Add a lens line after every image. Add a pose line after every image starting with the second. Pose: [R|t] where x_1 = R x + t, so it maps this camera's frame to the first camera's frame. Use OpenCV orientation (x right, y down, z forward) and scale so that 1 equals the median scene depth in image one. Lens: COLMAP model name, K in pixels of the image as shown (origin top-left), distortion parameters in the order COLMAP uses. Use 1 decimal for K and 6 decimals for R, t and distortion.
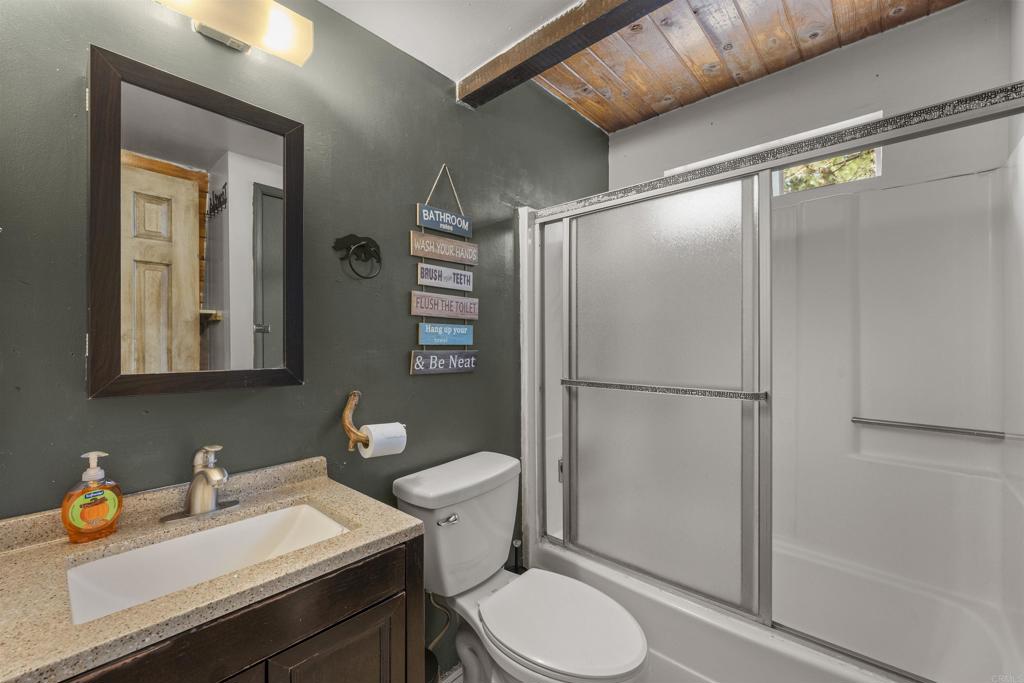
lens RADIAL K [[424.6, 0, 512.0], [0, 424.6, 341.5], [0, 0, 1]] dist [0.000190, 0.000012]
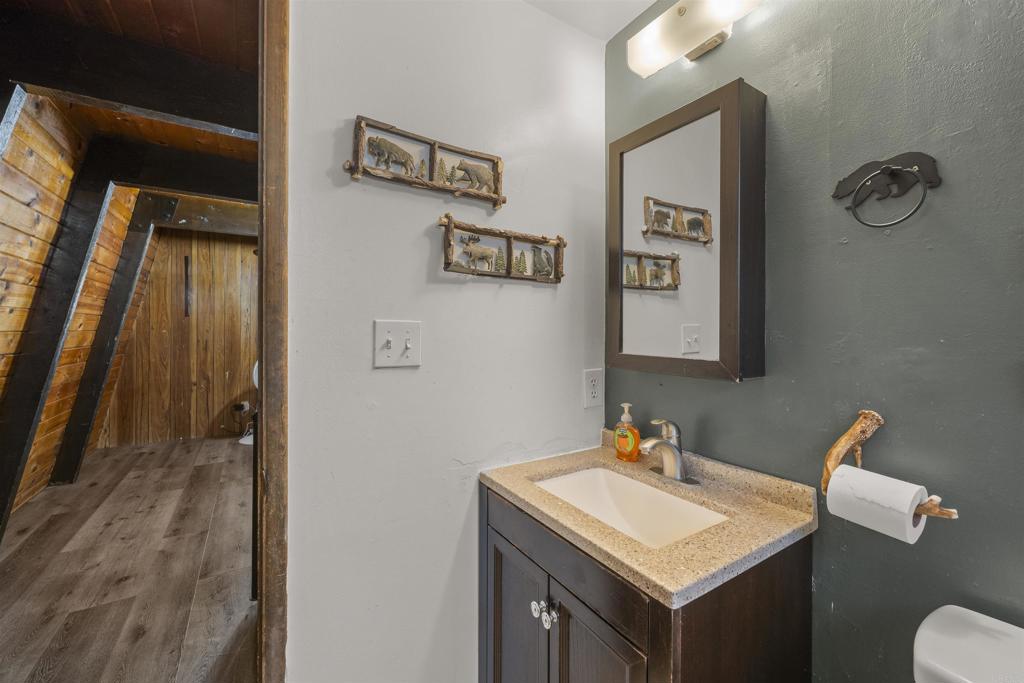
lens RADIAL K [[409.1, 0, 511.8], [0, 409.1, 328.3], [0, 0, 1]] dist [0.000859, 0.000124]
pose [[-0.273198, -0.002106, -0.961955, 0.535129], [0.001609, 0.999995, -0.002647, -0.007837], [0.961956, -0.002271, -0.273194, 0.978330]]
